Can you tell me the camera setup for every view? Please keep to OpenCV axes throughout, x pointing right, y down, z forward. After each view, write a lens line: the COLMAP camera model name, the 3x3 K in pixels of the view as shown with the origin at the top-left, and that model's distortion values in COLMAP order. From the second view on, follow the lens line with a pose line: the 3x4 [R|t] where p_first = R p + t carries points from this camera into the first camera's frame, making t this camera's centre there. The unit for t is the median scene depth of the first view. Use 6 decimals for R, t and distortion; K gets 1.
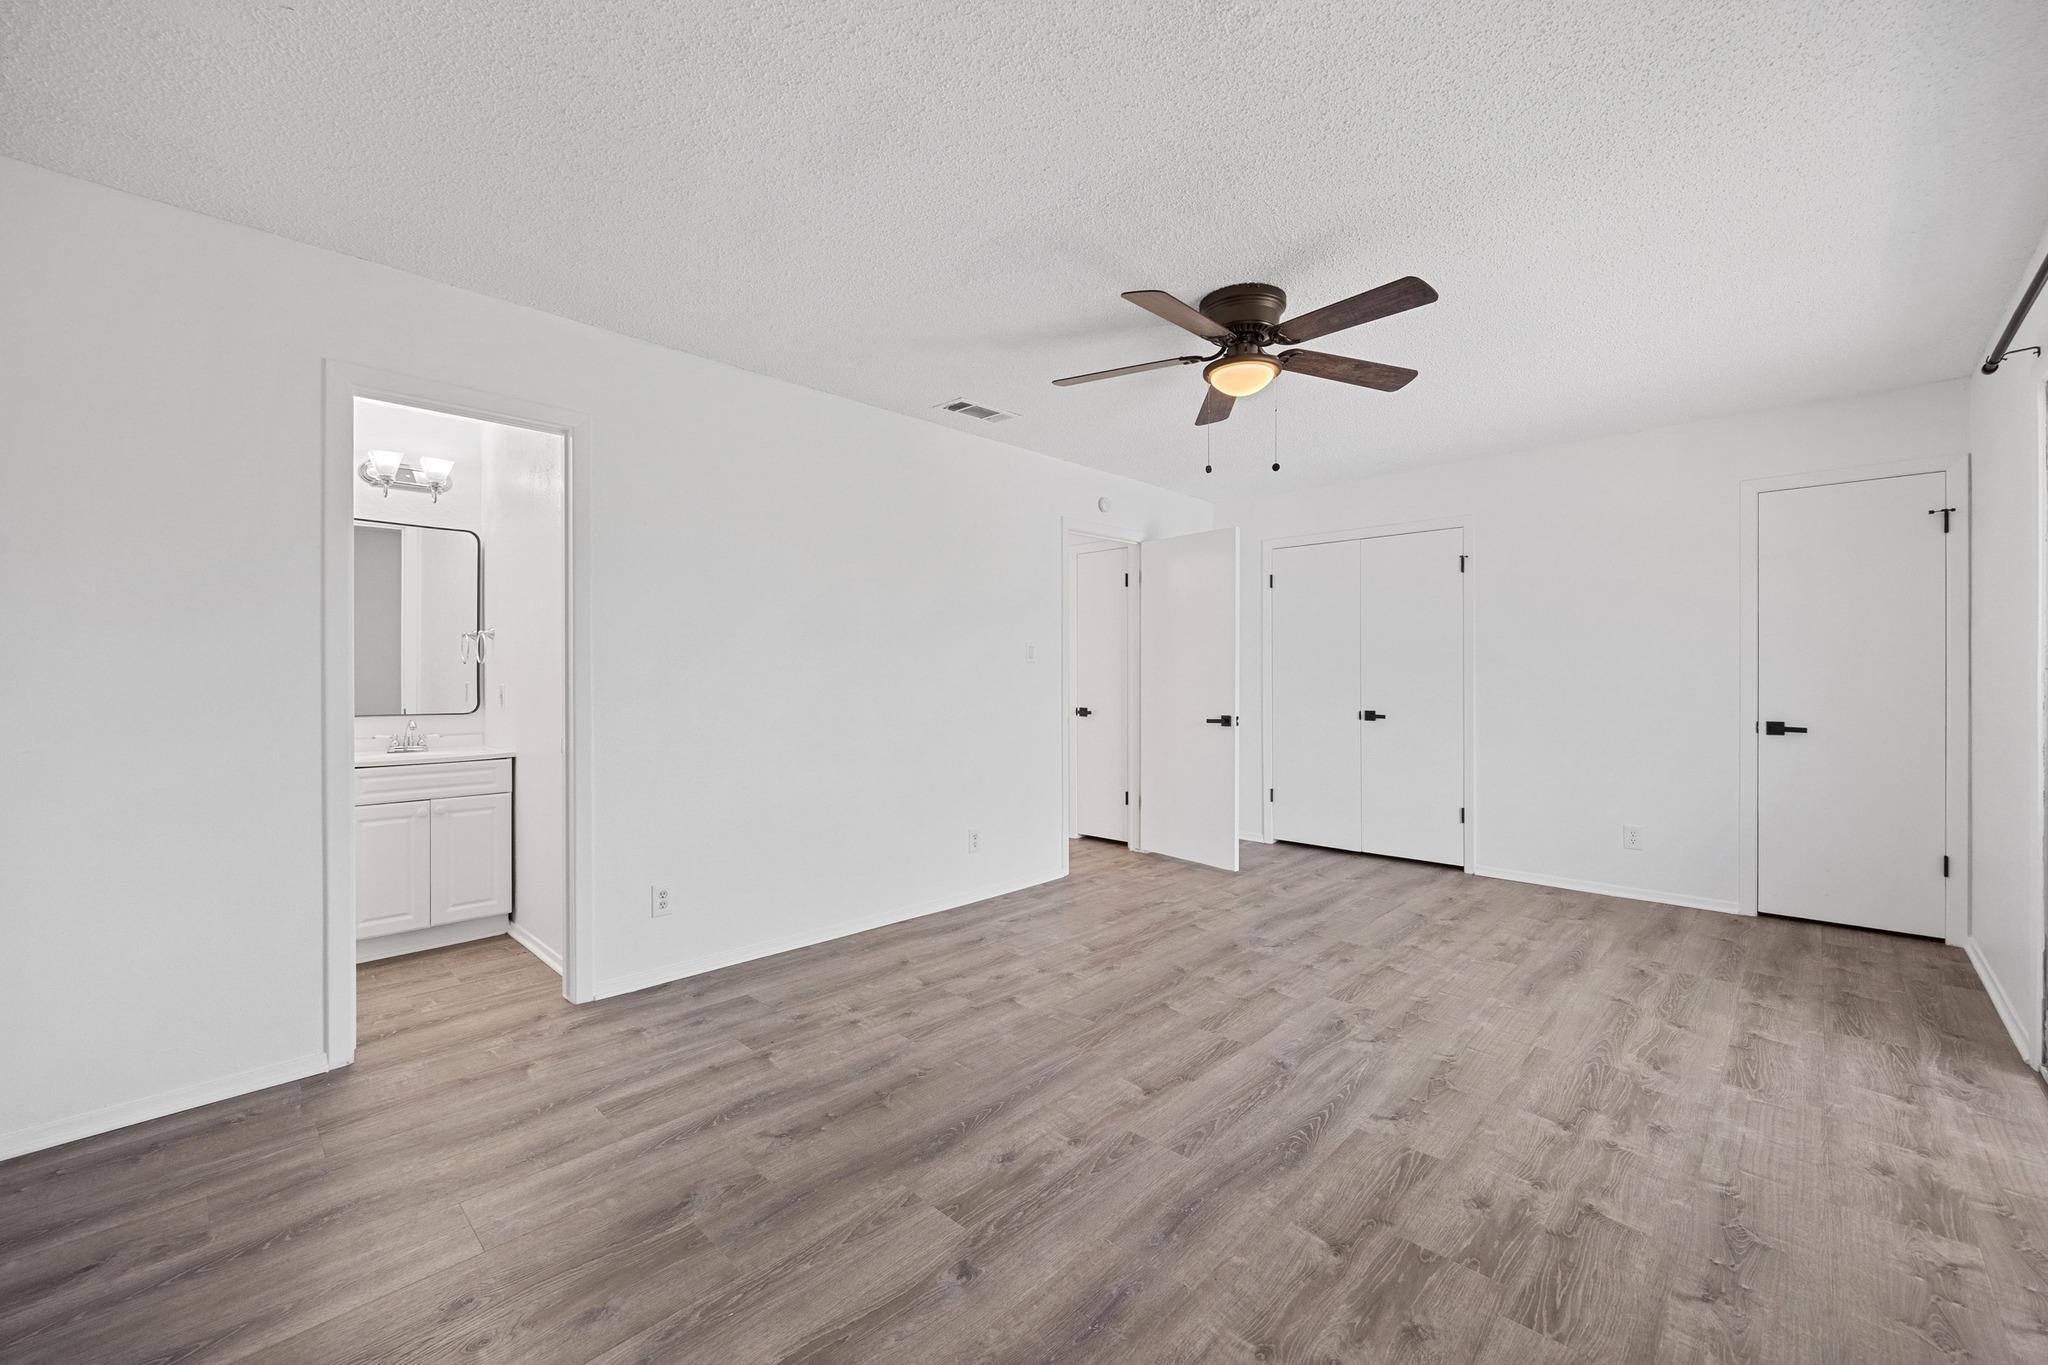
lens RADIAL K [[813.6, 0, 1023.1], [0, 813.6, 676.8], [0, 0, 1]] dist [0.005138, -0.001005]
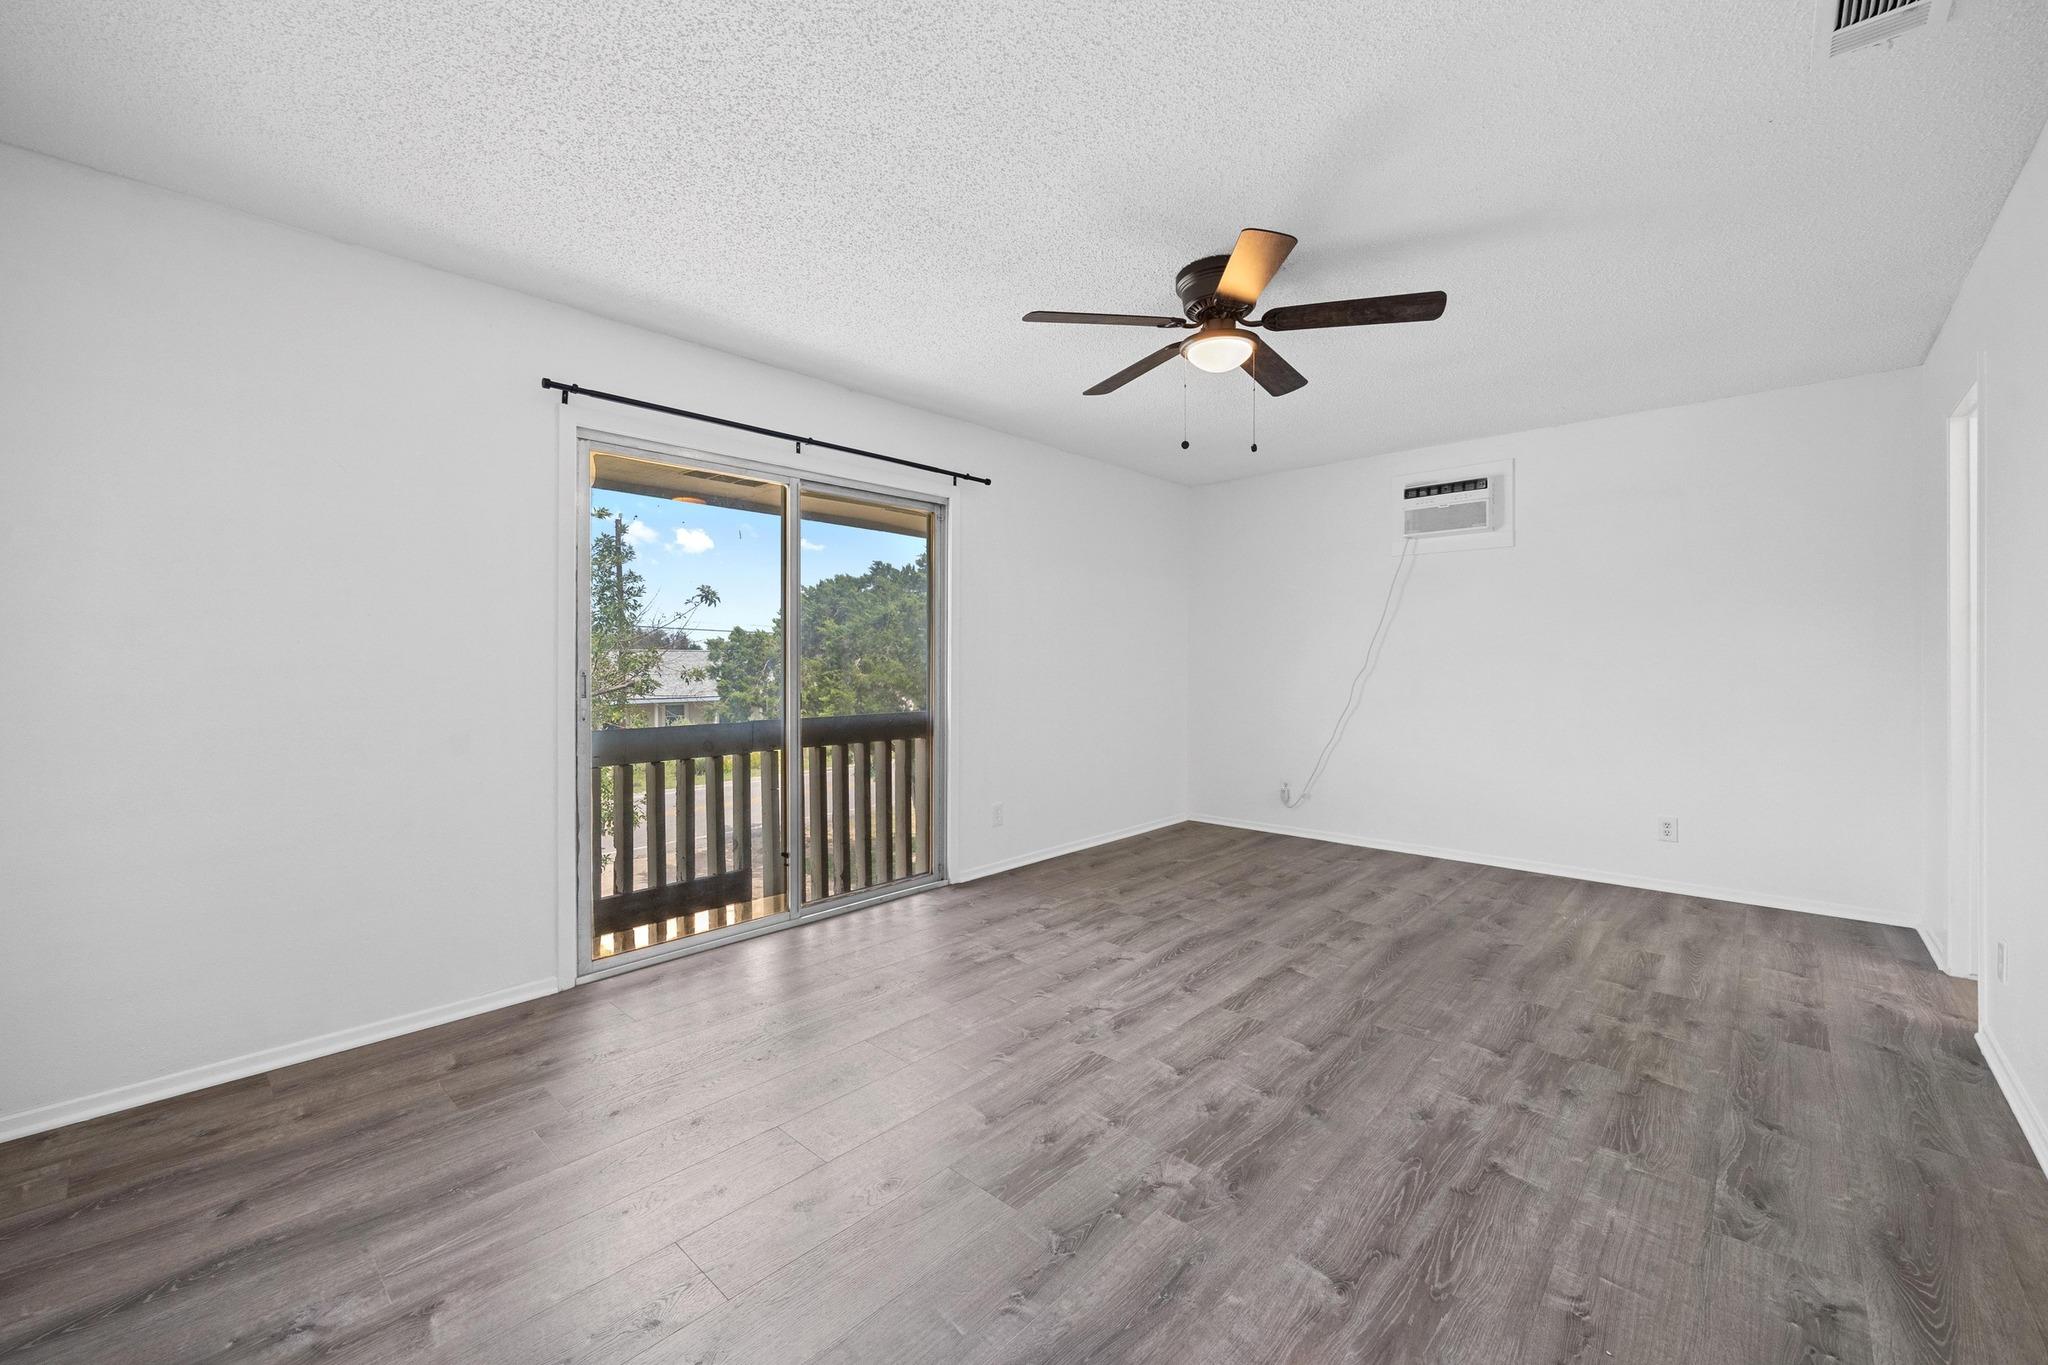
lens RADIAL K [[813.6, 0, 1024.7], [0, 813.6, 670.9], [0, 0, 1]] dist [0.005138, -0.001005]
pose [[-0.999651, 0.004536, -0.026044, 0.550060], [0.004175, 0.999894, 0.013934, -0.002768], [0.026104, 0.013821, -0.999564, 2.049691]]
